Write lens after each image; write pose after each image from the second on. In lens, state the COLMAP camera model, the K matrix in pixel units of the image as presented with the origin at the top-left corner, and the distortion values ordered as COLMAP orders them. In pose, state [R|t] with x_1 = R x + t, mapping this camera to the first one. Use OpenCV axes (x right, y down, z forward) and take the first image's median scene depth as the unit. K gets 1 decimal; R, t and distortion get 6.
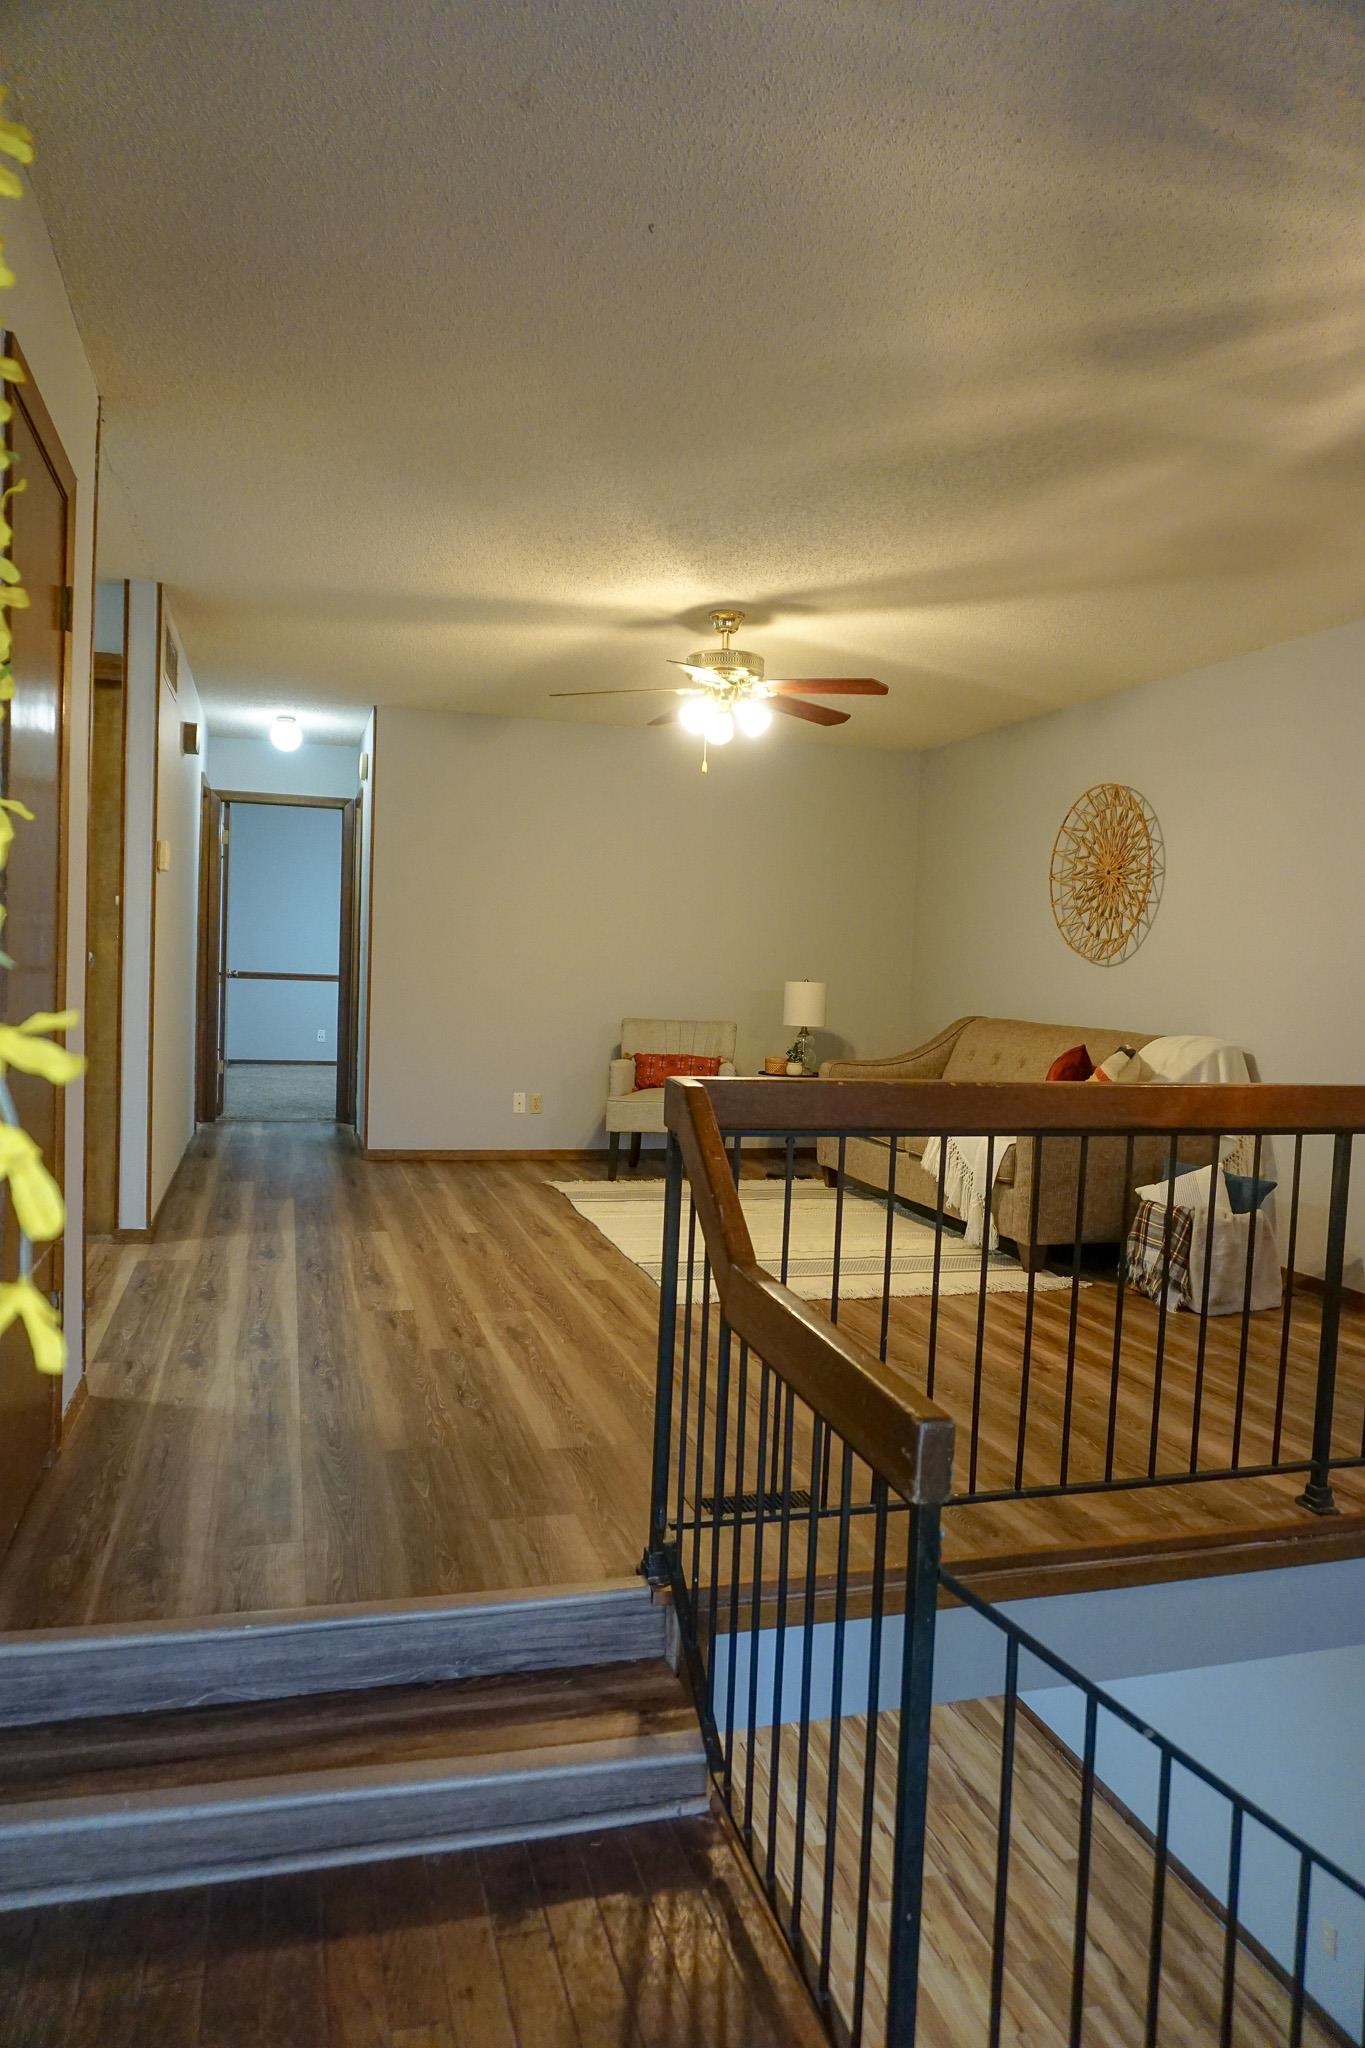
lens RADIAL K [[1375.7, 0, 691.4], [0, 1375.7, 1027.5], [0, 0, 1]] dist [-0.048108, 0.031777]
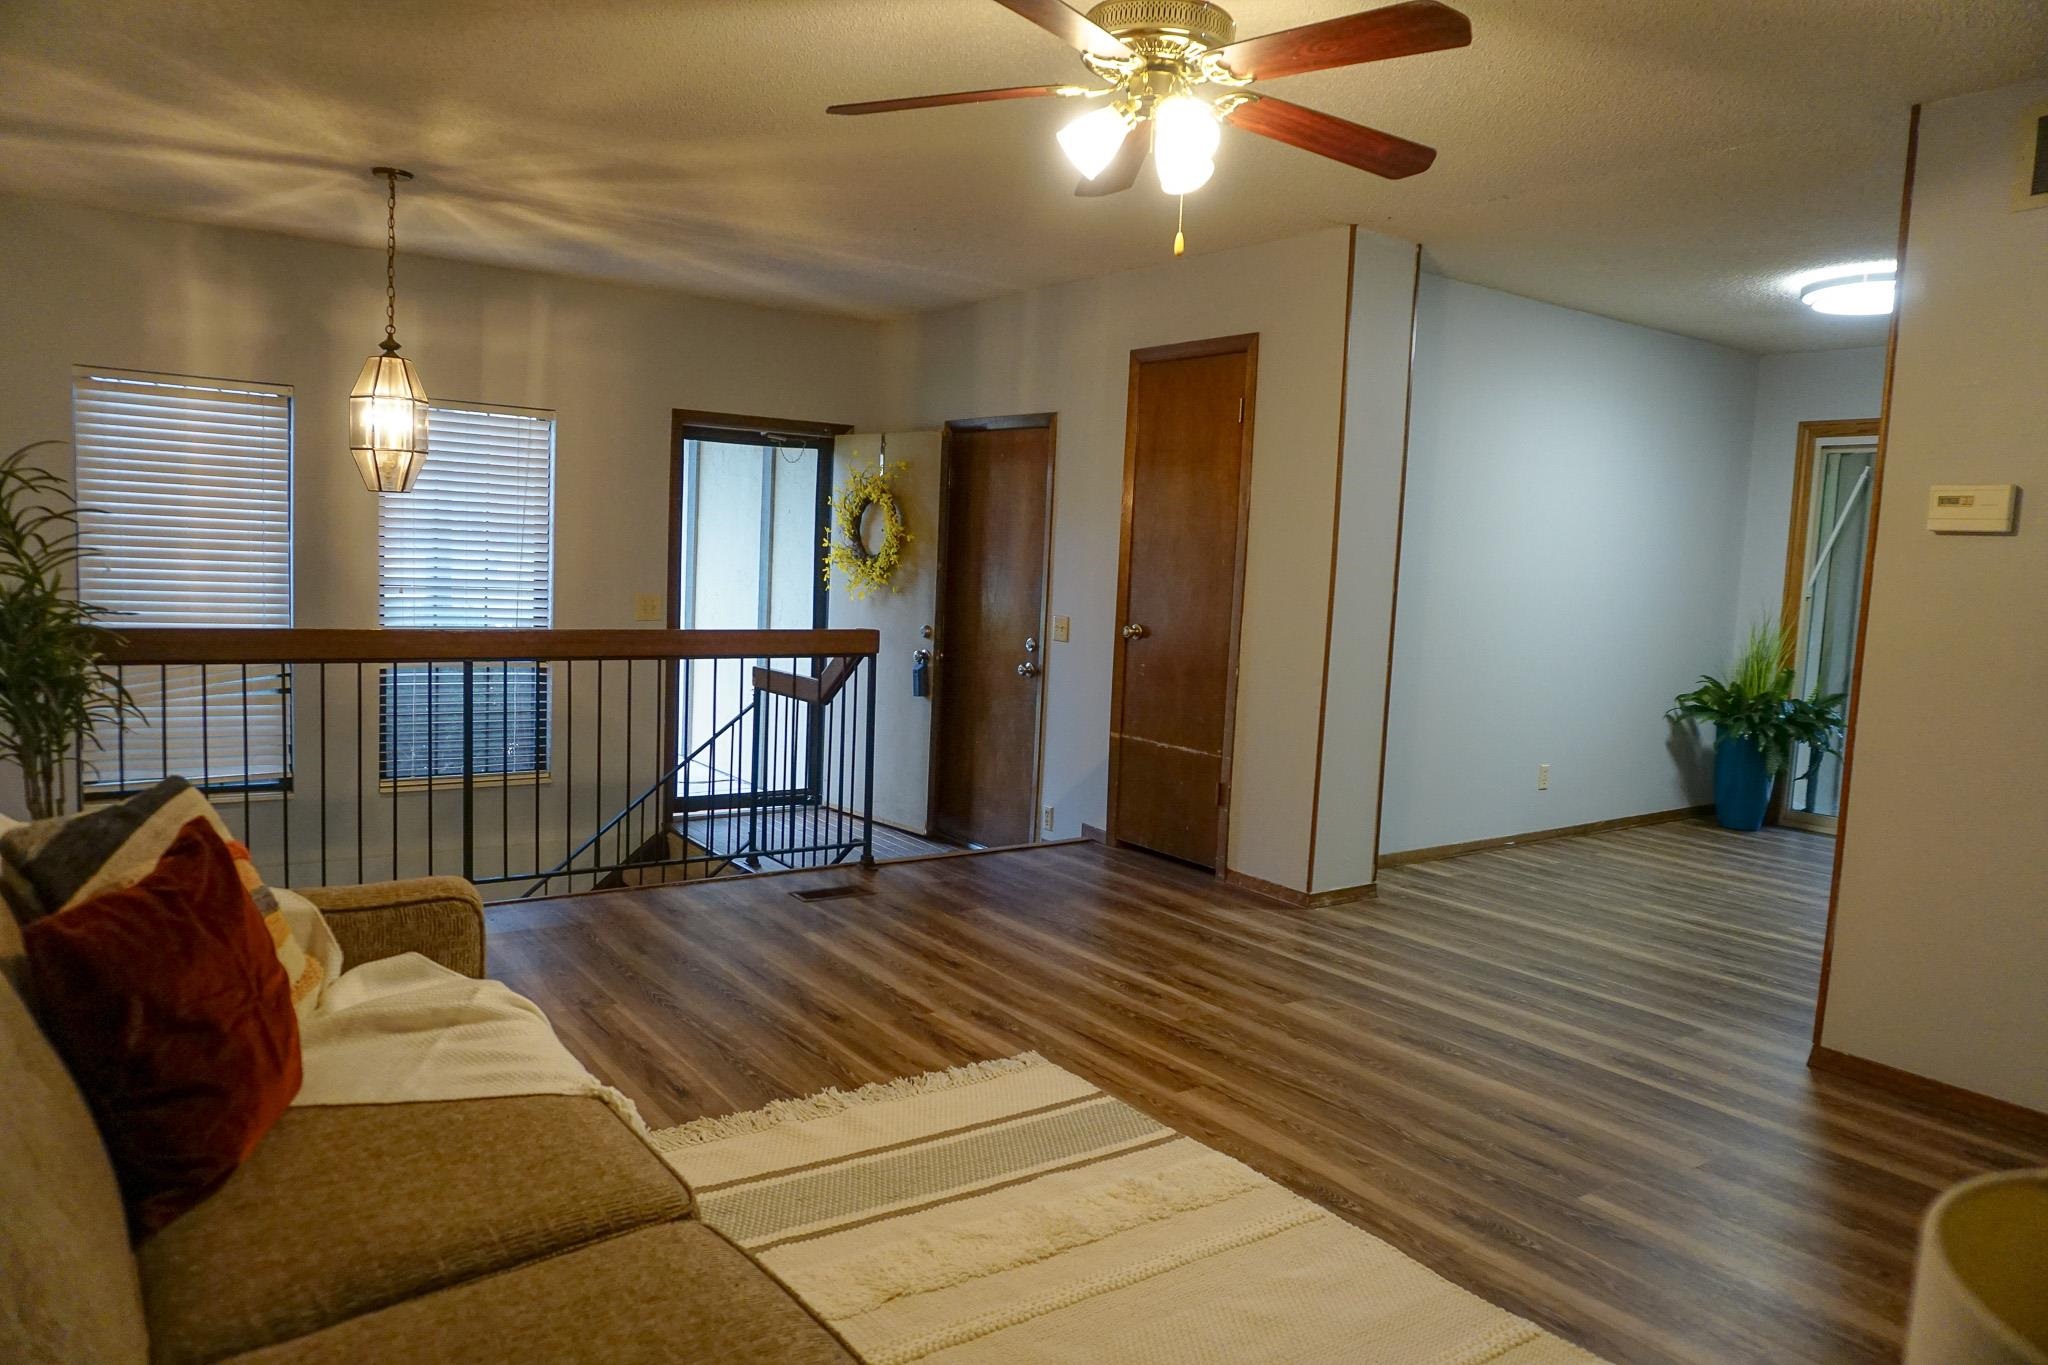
lens RADIAL K [[1375.7, 0, 1031.9], [0, 1375.7, 684.9], [0, 0, 1]] dist [-0.048108, 0.031777]
pose [[-0.941655, -0.050571, -0.332759, 0.231251], [-0.098647, 0.986699, 0.129202, -0.088647], [0.321799, 0.154489, -0.934119, 1.543772]]
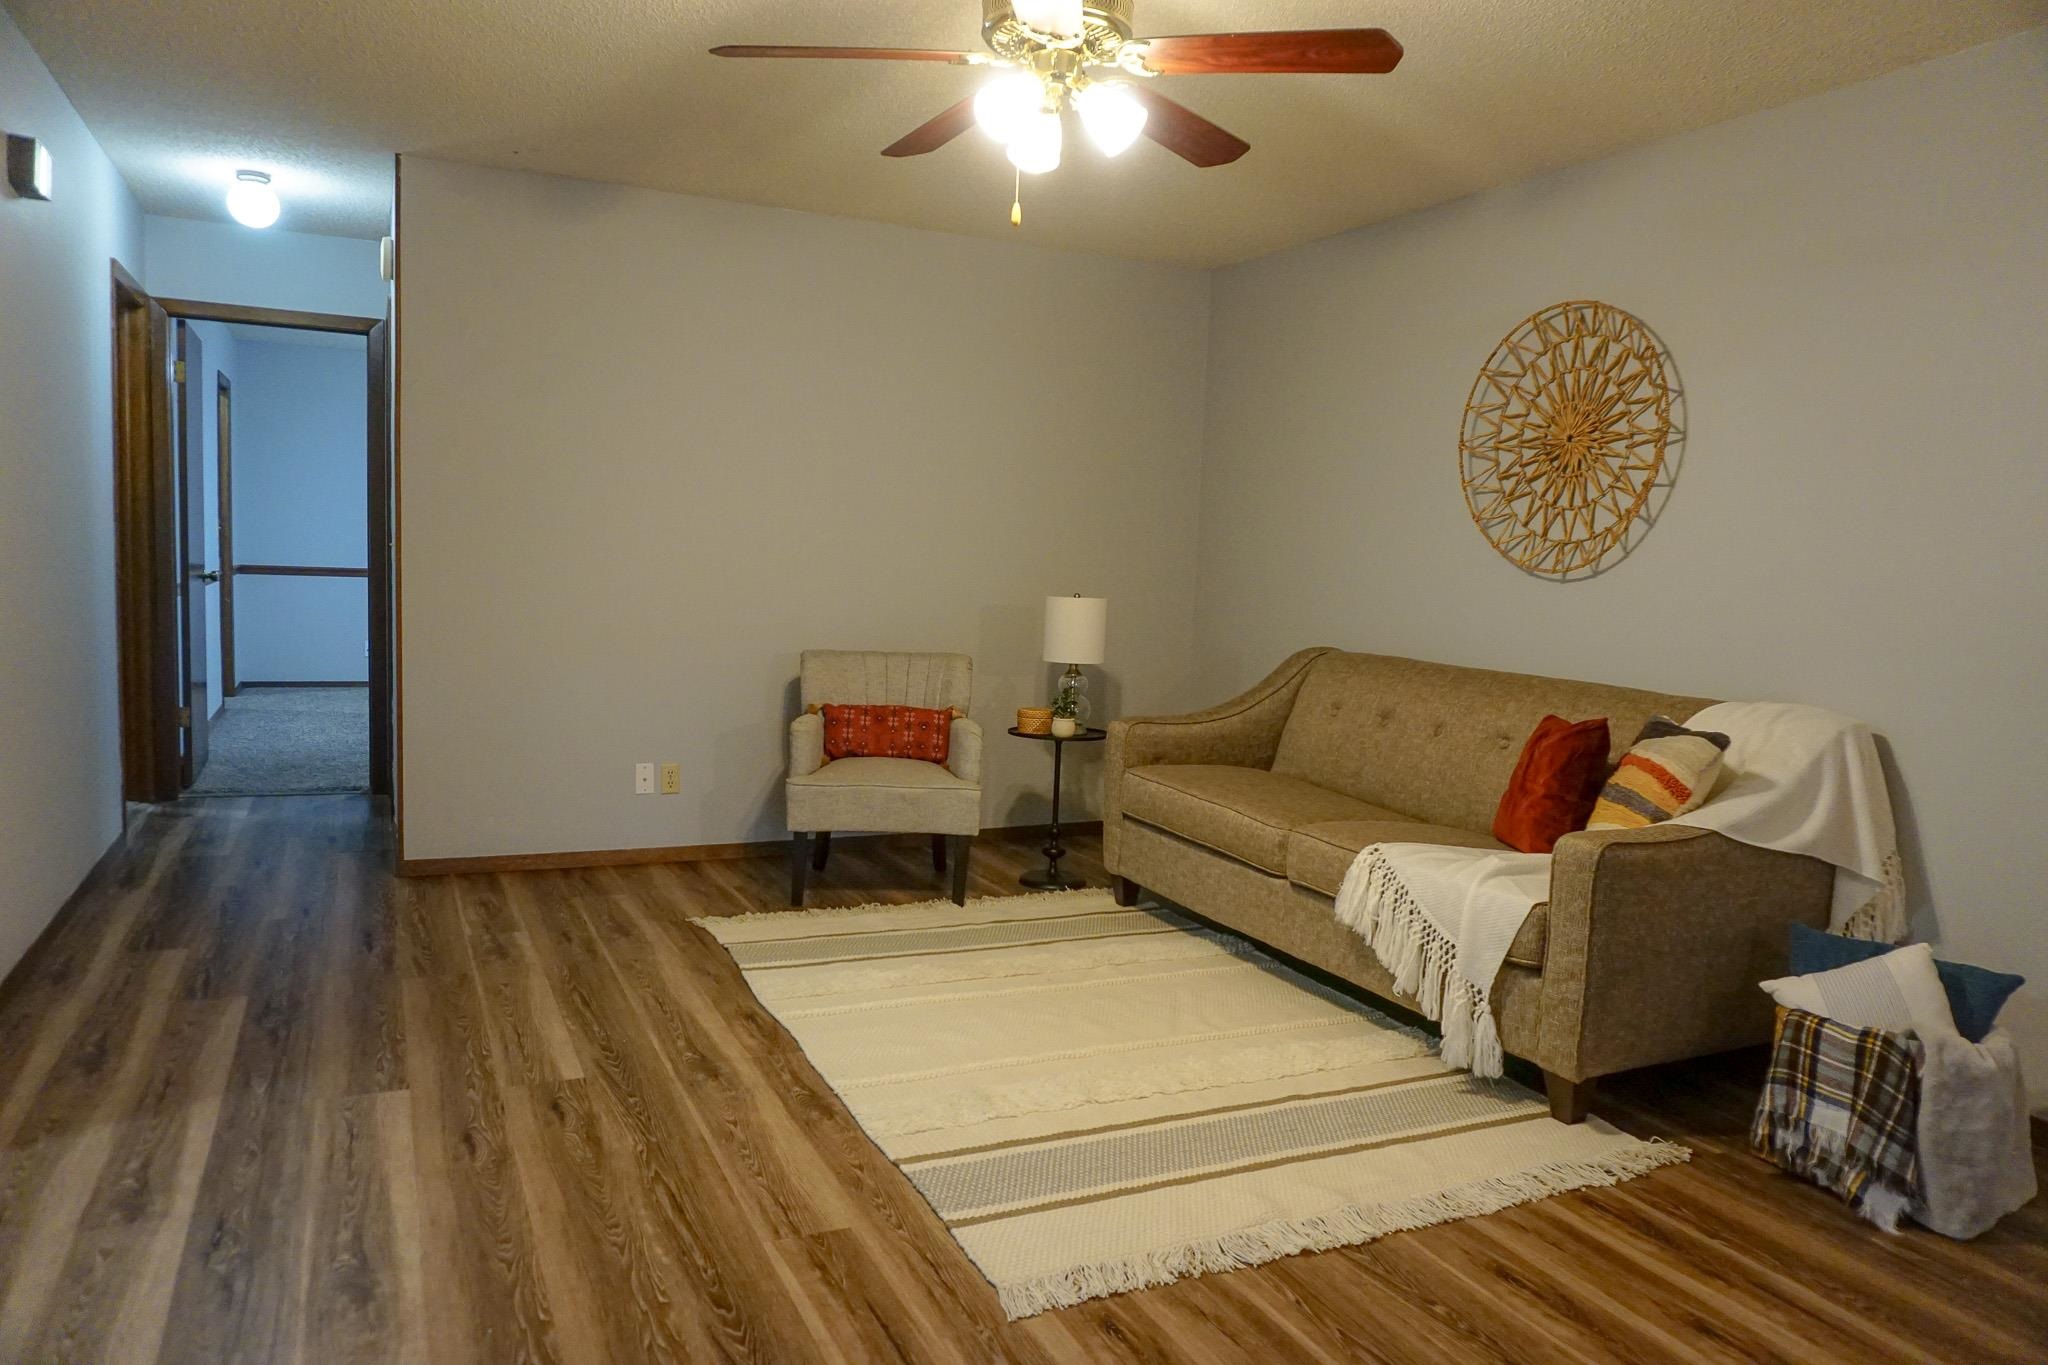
lens RADIAL K [[1375.7, 0, 1028.3], [0, 1375.7, 683.8], [0, 0, 1]] dist [-0.048108, 0.031777]
pose [[0.987178, -0.012196, 0.159154, -0.073402], [0.003285, 0.998418, 0.056128, -0.042732], [-0.159587, -0.054885, 0.985657, 0.498841]]
